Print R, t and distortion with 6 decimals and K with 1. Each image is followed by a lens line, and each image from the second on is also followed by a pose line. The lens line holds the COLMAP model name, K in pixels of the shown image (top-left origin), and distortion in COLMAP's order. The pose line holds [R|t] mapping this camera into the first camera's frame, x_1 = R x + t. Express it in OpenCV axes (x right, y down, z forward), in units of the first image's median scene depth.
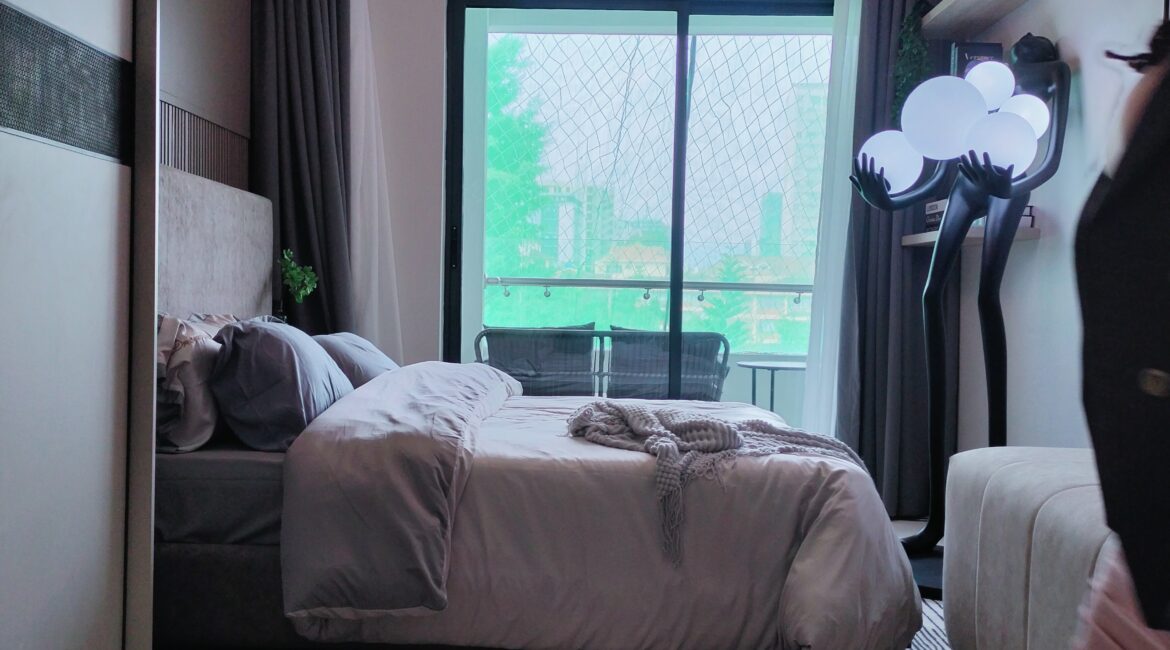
lens RADIAL K [[1135.3, 0, 585.0], [0, 1135.3, 325.0], [0, 0, 1]] dist [0.123345, -0.227981]
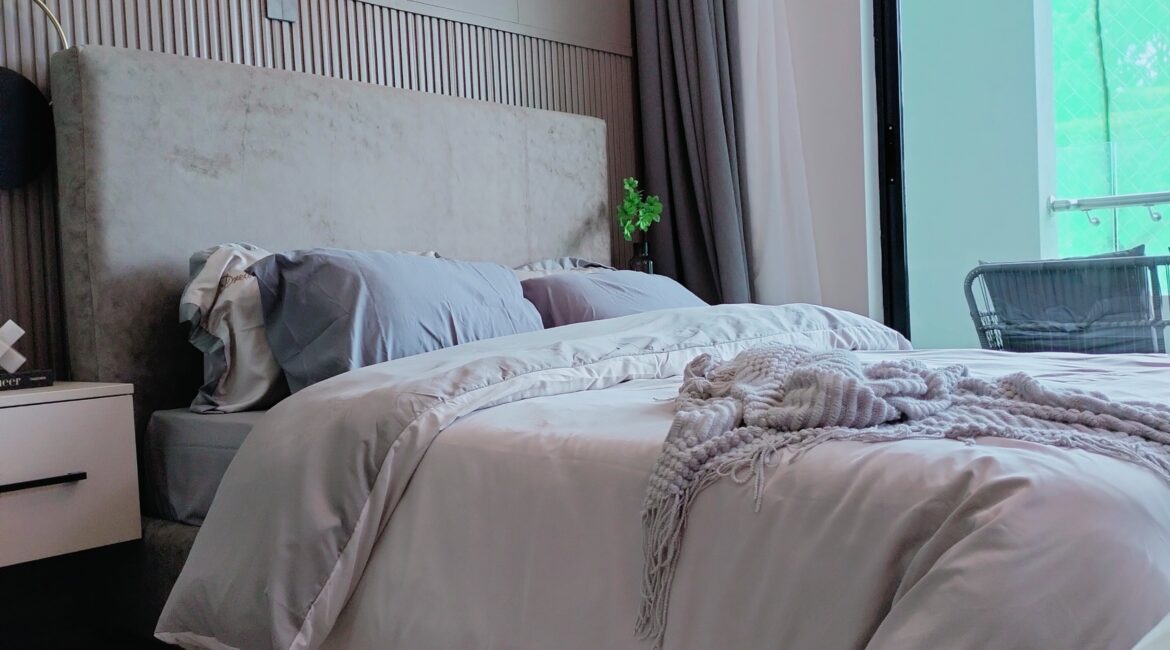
lens RADIAL K [[1135.3, 0, 585.0], [0, 1135.3, 325.0], [0, 0, 1]] dist [0.123345, -0.227981]
pose [[0.758872, -0.033785, -0.650363, 0.352731], [0.041649, 0.999127, -0.003305, 0.059168], [0.649906, -0.024579, 0.759617, 0.526841]]
